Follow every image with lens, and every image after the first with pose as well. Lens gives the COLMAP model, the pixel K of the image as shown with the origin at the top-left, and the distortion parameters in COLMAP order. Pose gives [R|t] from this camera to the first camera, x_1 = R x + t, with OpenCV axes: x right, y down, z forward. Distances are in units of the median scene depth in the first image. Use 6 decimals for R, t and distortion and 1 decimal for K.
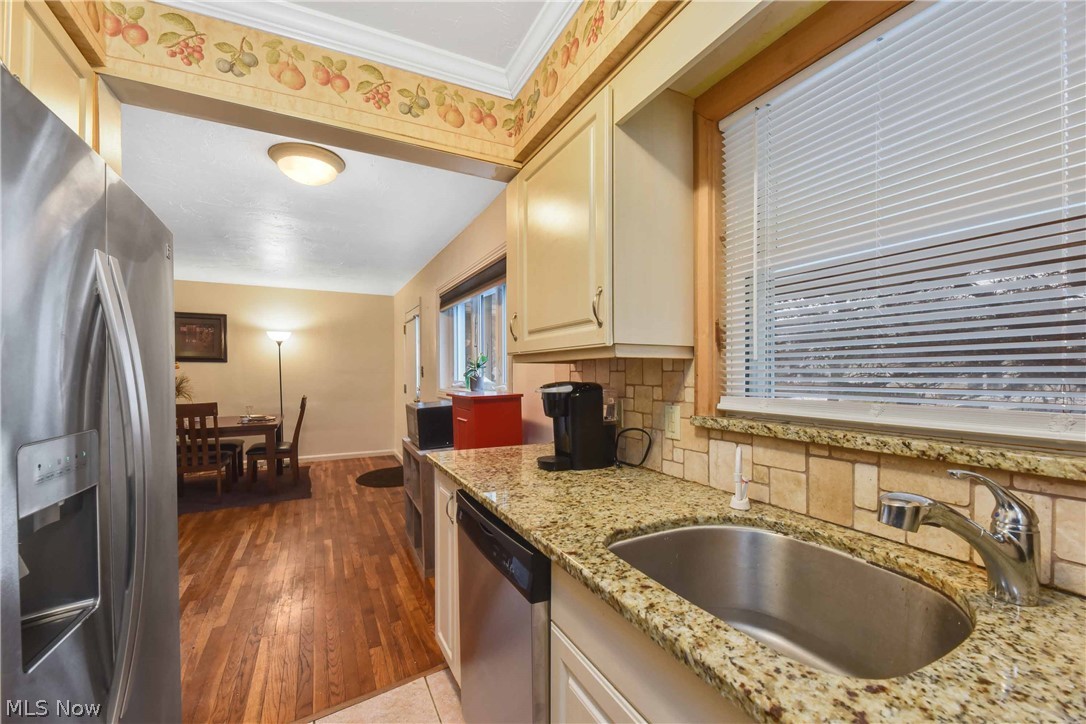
lens RADIAL K [[443.9, 0, 543.7], [0, 443.9, 370.9], [0, 0, 1]] dist [-0.001237, -0.000085]
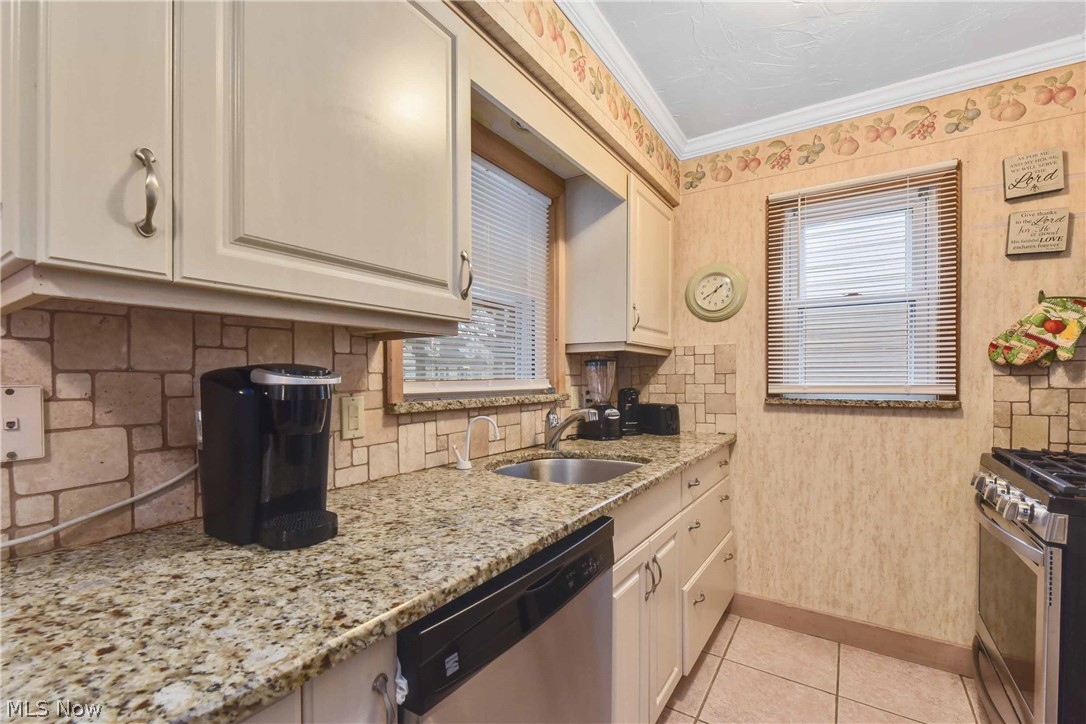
lens RADIAL K [[468.1, 0, 544.1], [0, 468.1, 373.3], [0, 0, 1]] dist [0.002203, 0.000033]
pose [[-0.500985, 0.010910, 0.865387, -0.740220], [-0.000947, 0.999913, -0.013154, 0.057087], [-0.865455, -0.007410, -0.500931, 1.358937]]
